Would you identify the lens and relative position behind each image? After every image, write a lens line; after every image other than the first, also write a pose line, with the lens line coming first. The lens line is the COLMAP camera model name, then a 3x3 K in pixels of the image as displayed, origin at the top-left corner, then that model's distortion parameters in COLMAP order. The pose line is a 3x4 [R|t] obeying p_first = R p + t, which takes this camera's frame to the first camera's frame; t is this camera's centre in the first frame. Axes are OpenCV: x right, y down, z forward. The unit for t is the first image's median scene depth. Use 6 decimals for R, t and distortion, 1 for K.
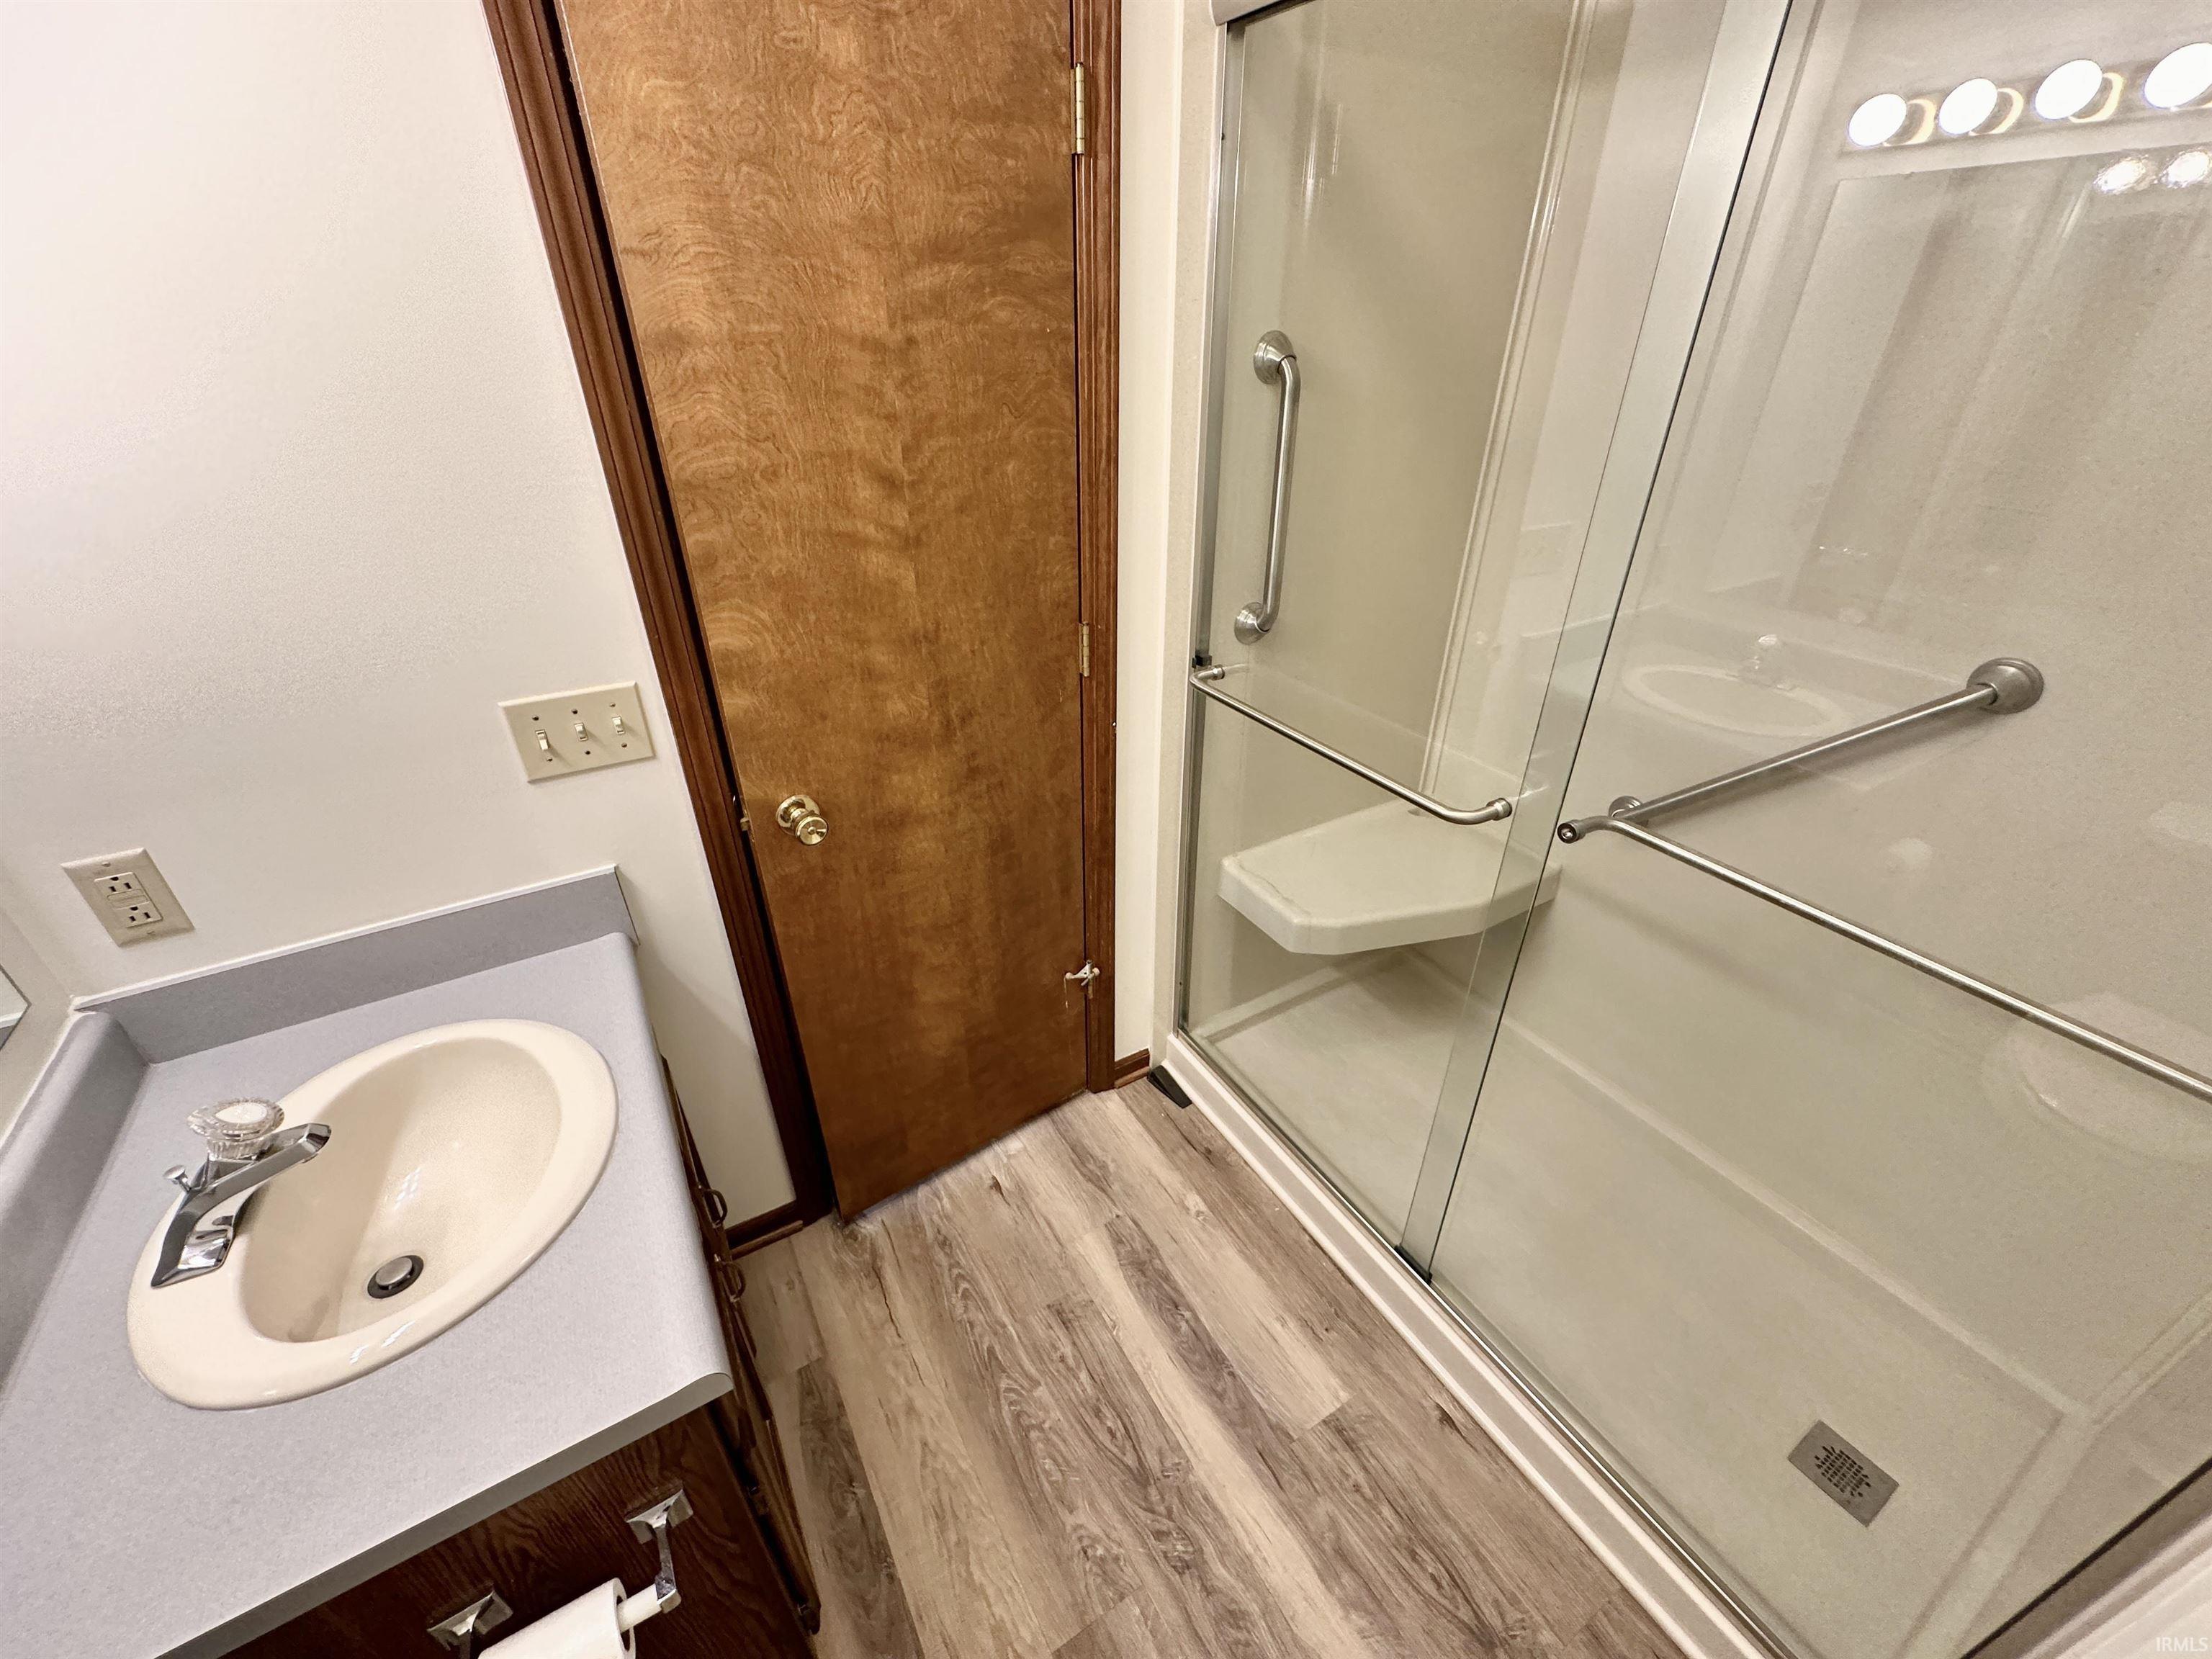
lens RADIAL K [[883.6, 0, 1107.1], [0, 883.6, 828.5], [0, 0, 1]] dist [-0.004042, 0.001149]
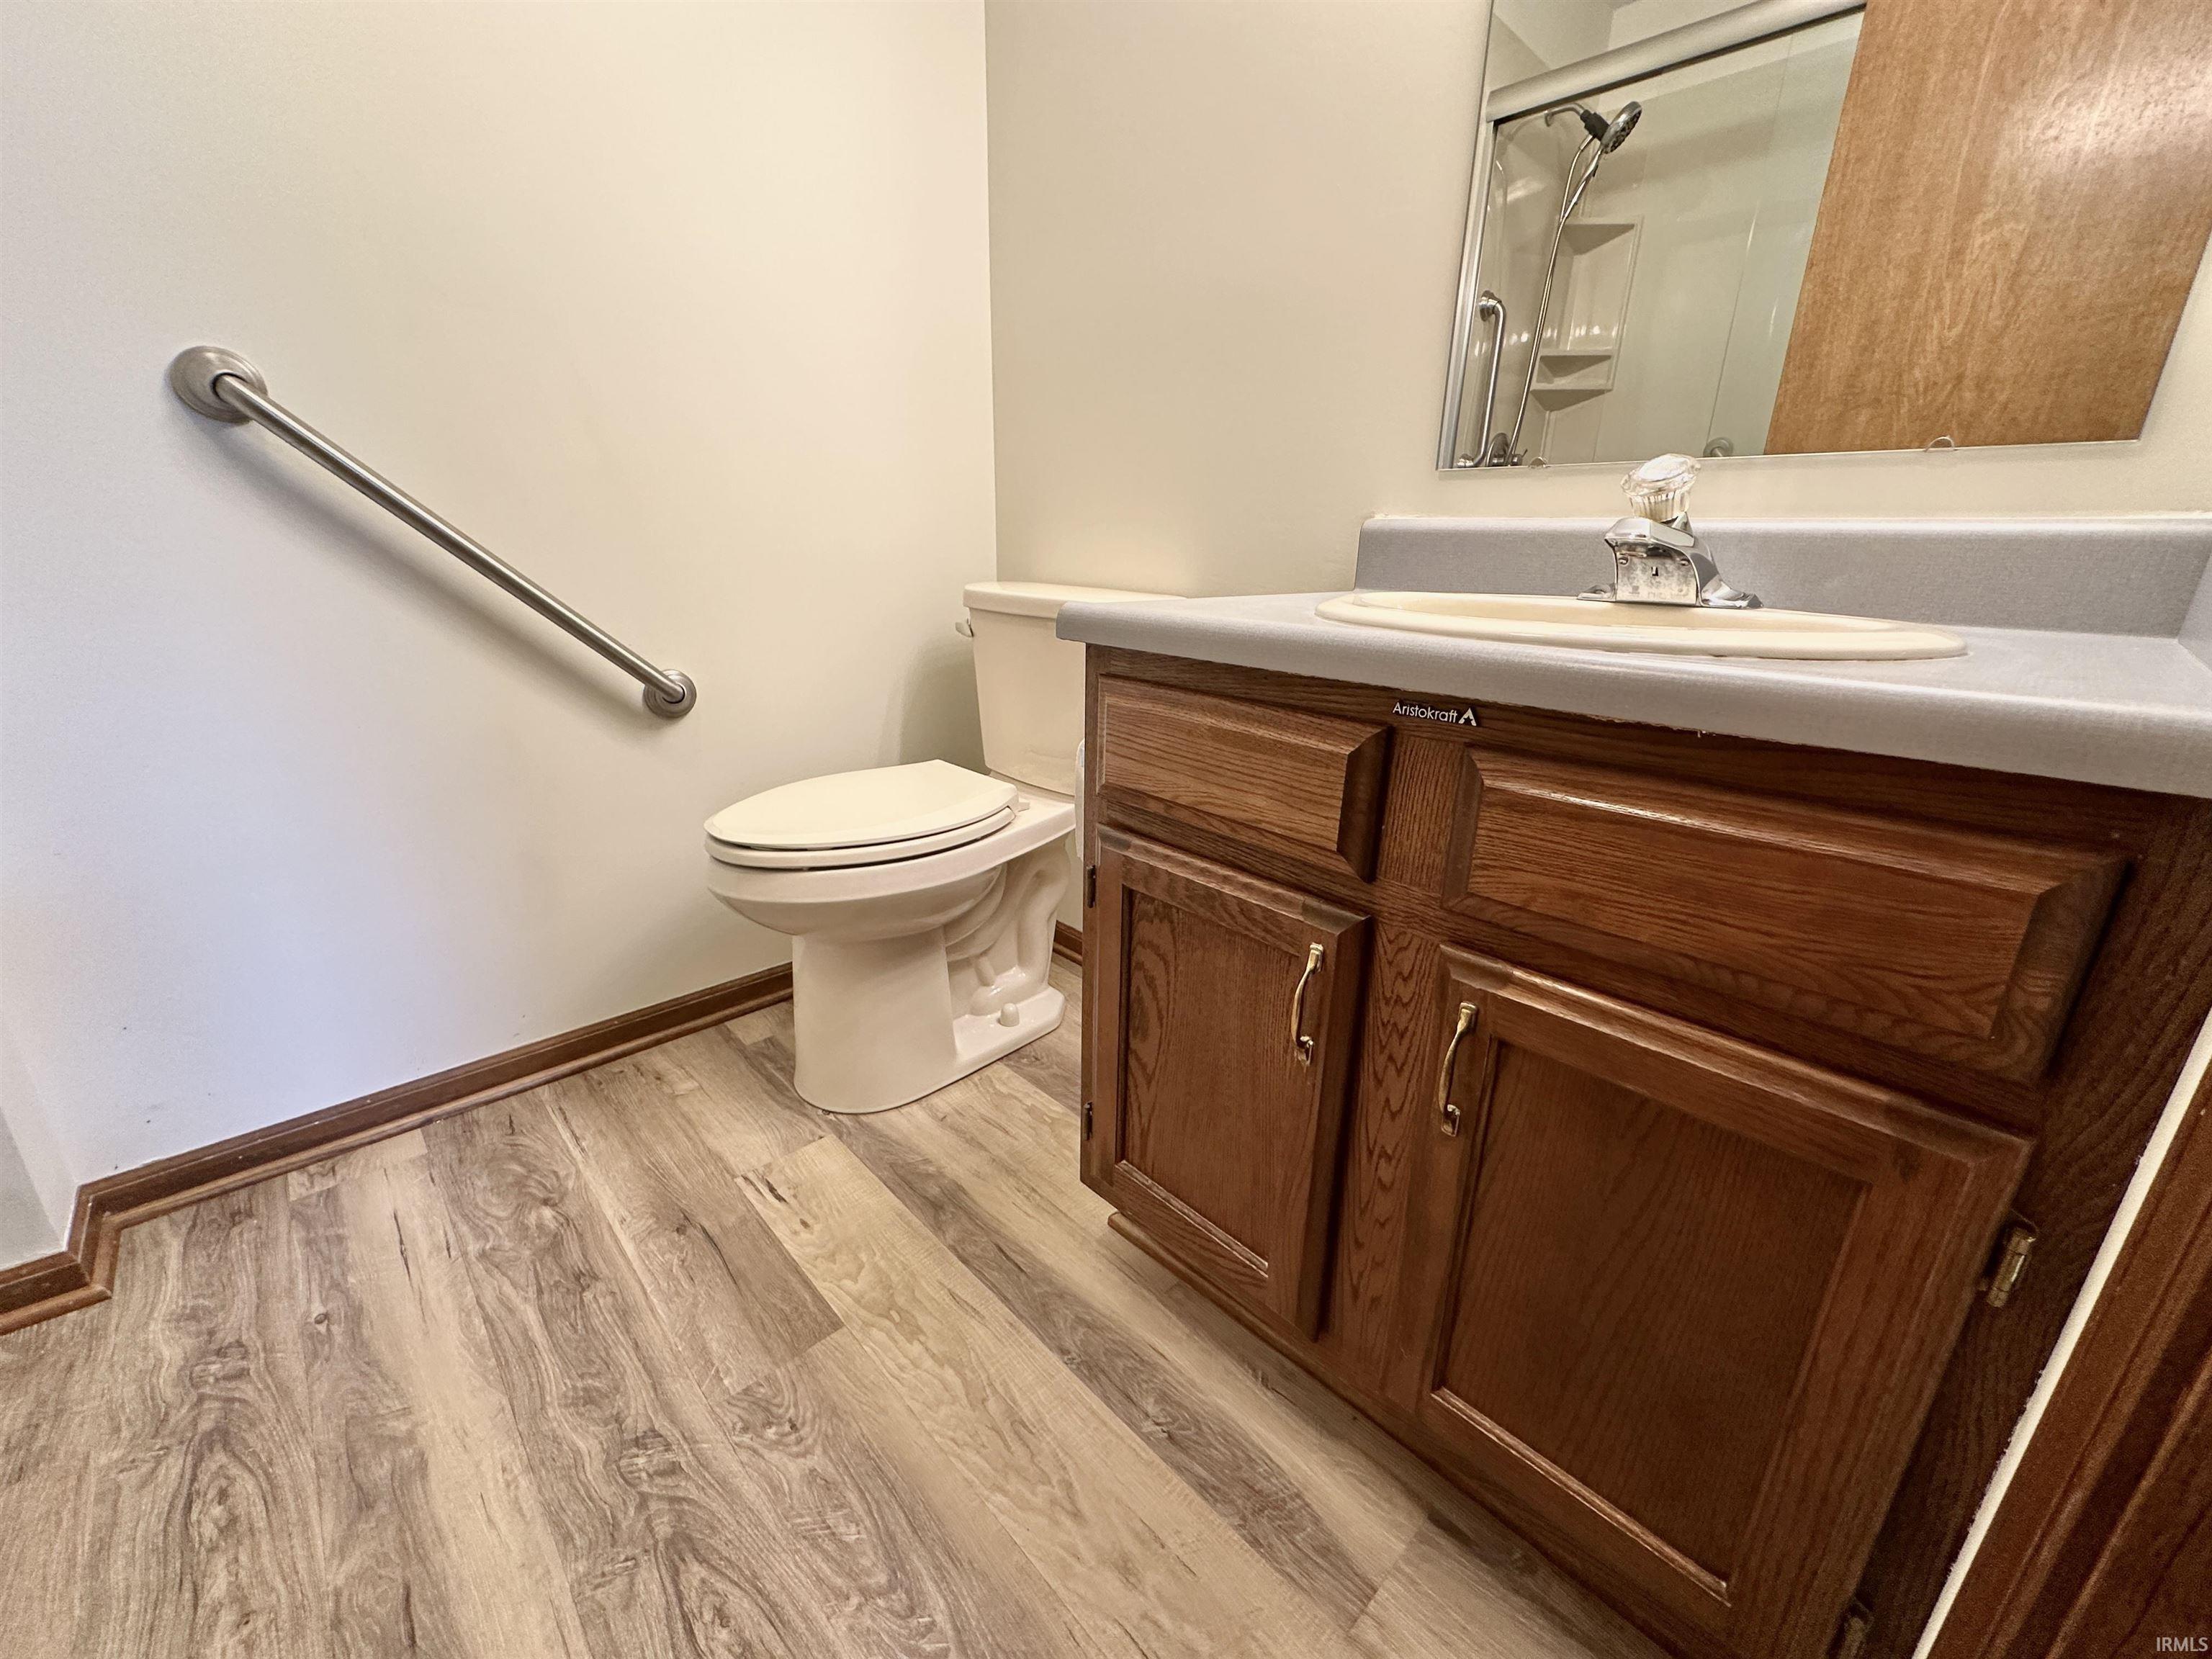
lens RADIAL K [[883.6, 0, 1107.1], [0, 883.6, 828.5], [0, 0, 1]] dist [-0.004042, 0.001149]
pose [[-0.976360, 0.059145, -0.207903, -0.139188], [-0.117016, 0.664078, 0.738450, -0.017424], [0.181739, 0.745321, -0.641458, 1.076143]]
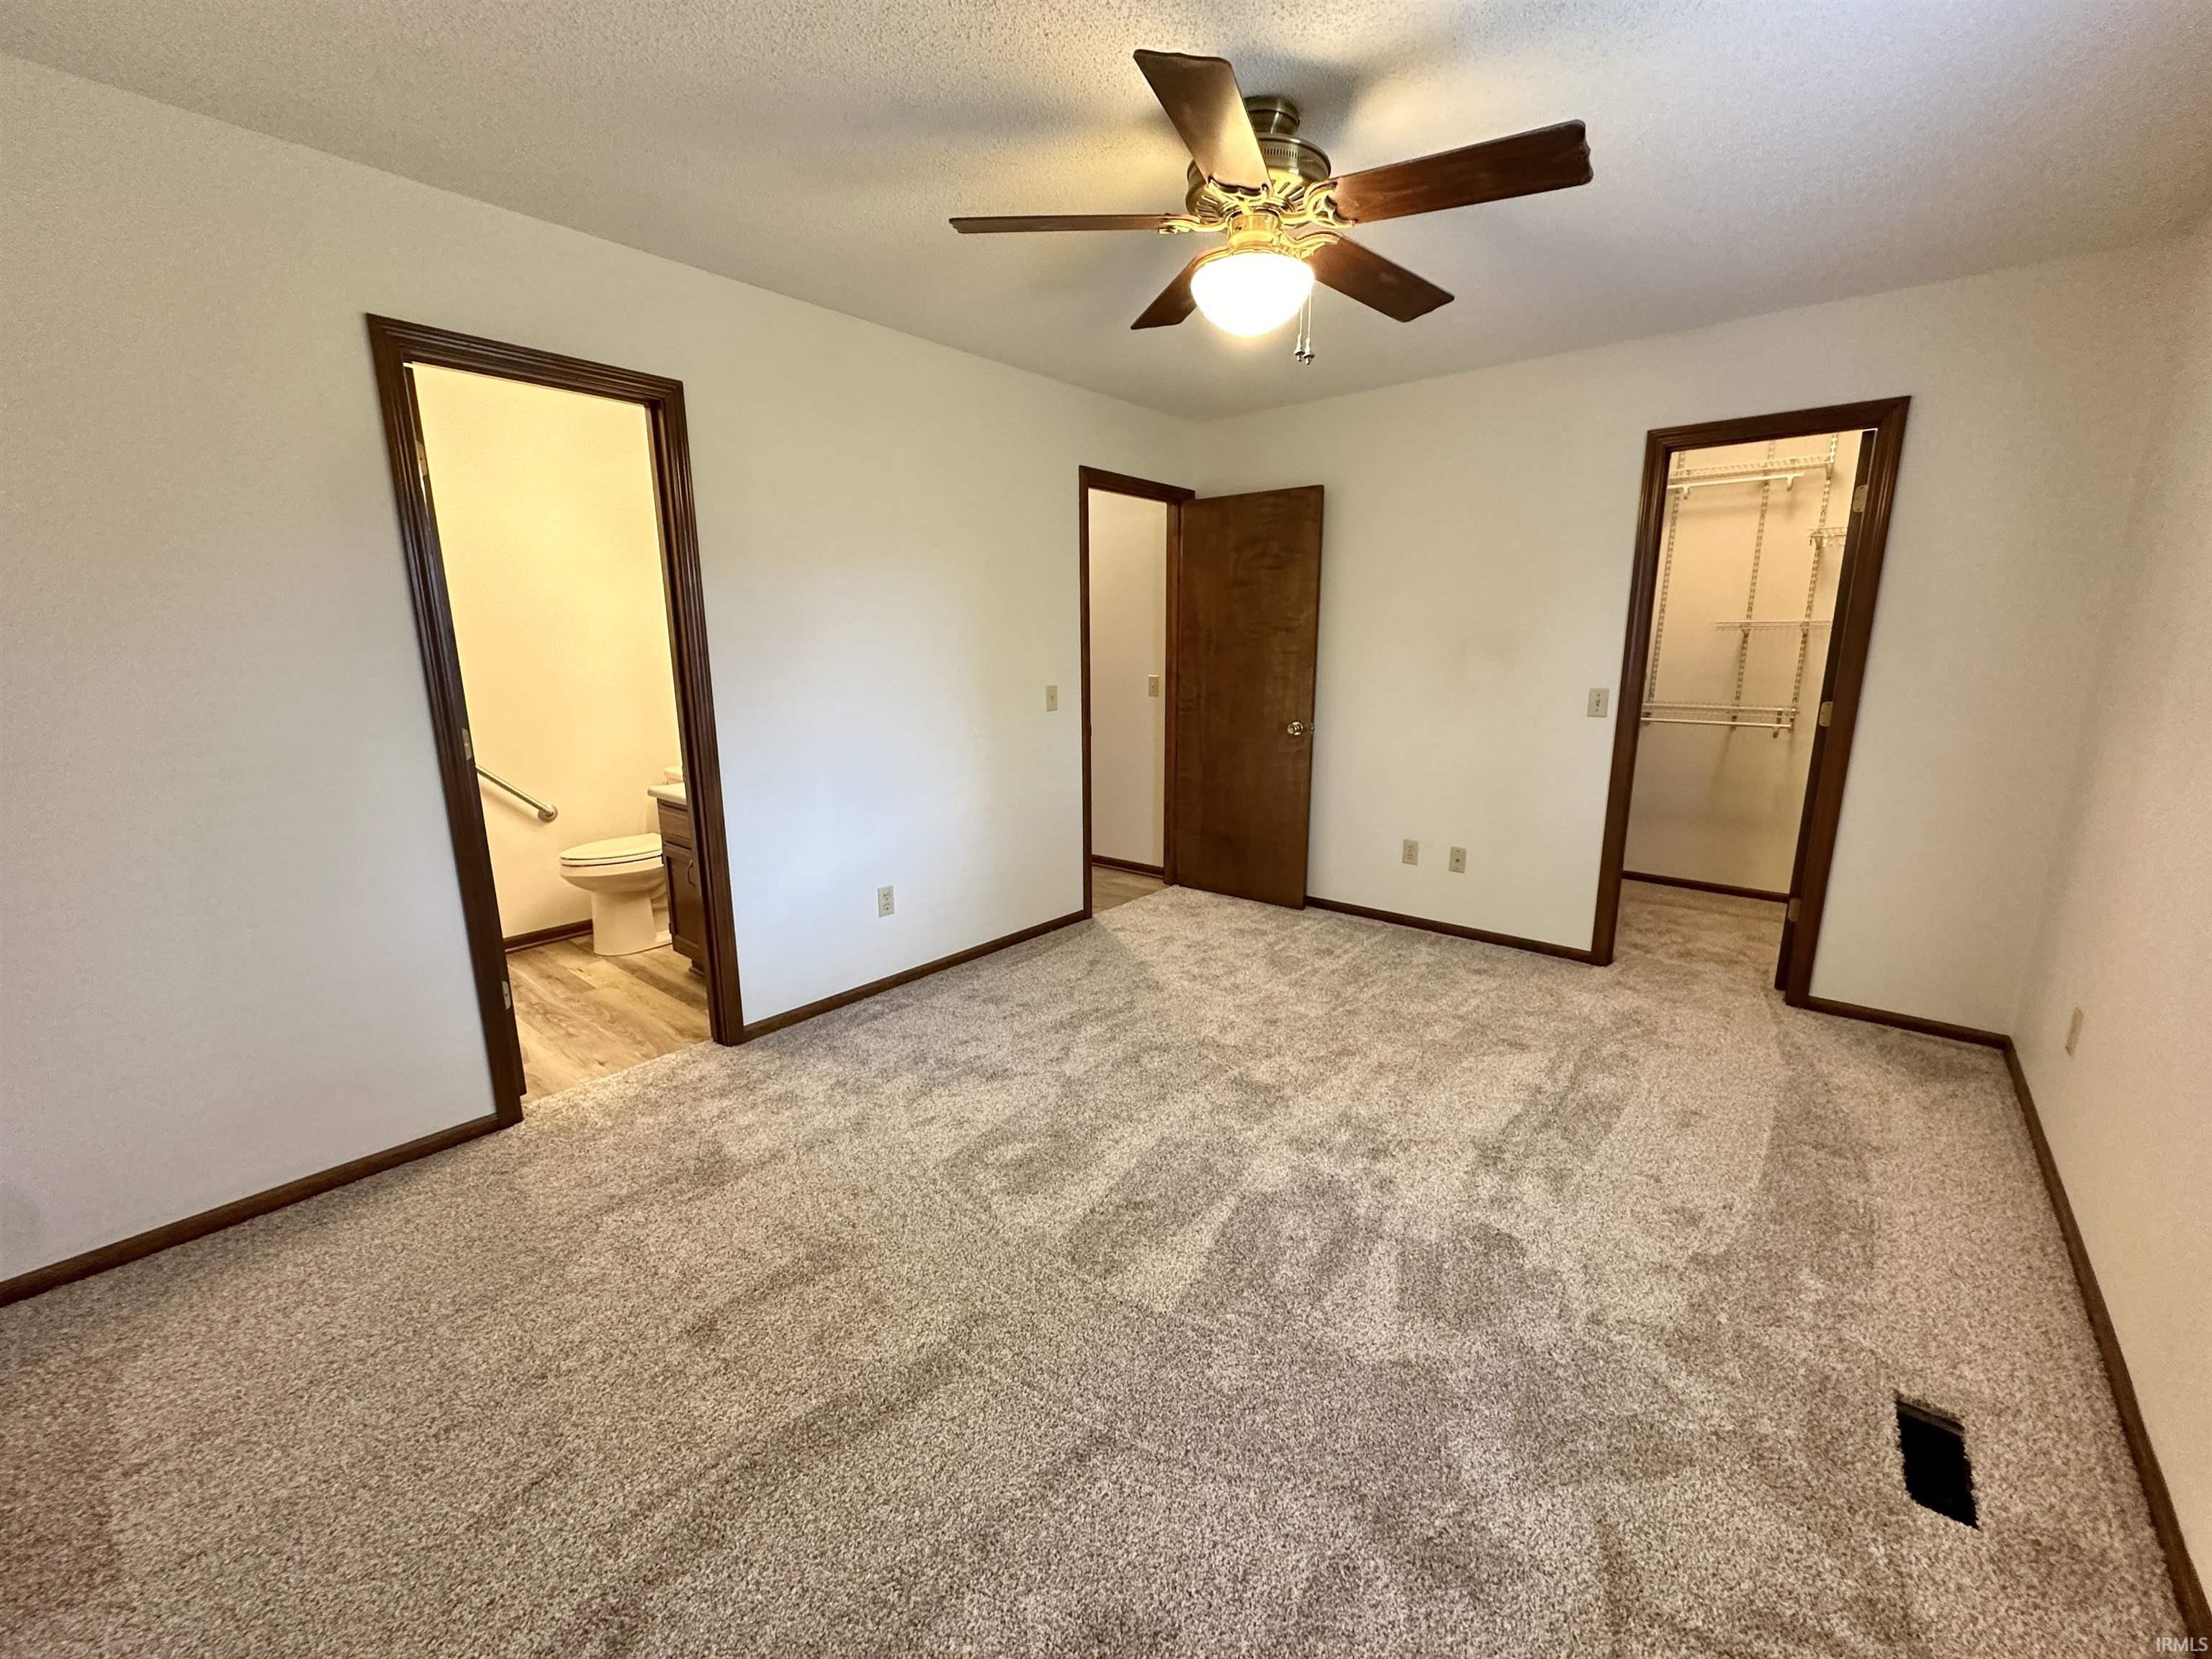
lens RADIAL K [[883.6, 0, 1107.1], [0, 883.6, 828.5], [0, 0, 1]] dist [-0.004042, 0.001149]
pose [[-0.947177, 0.076606, -0.311427, -0.702119], [-0.152086, 0.747633, 0.646463, -1.425768], [0.282356, 0.659679, -0.696490, 2.788721]]
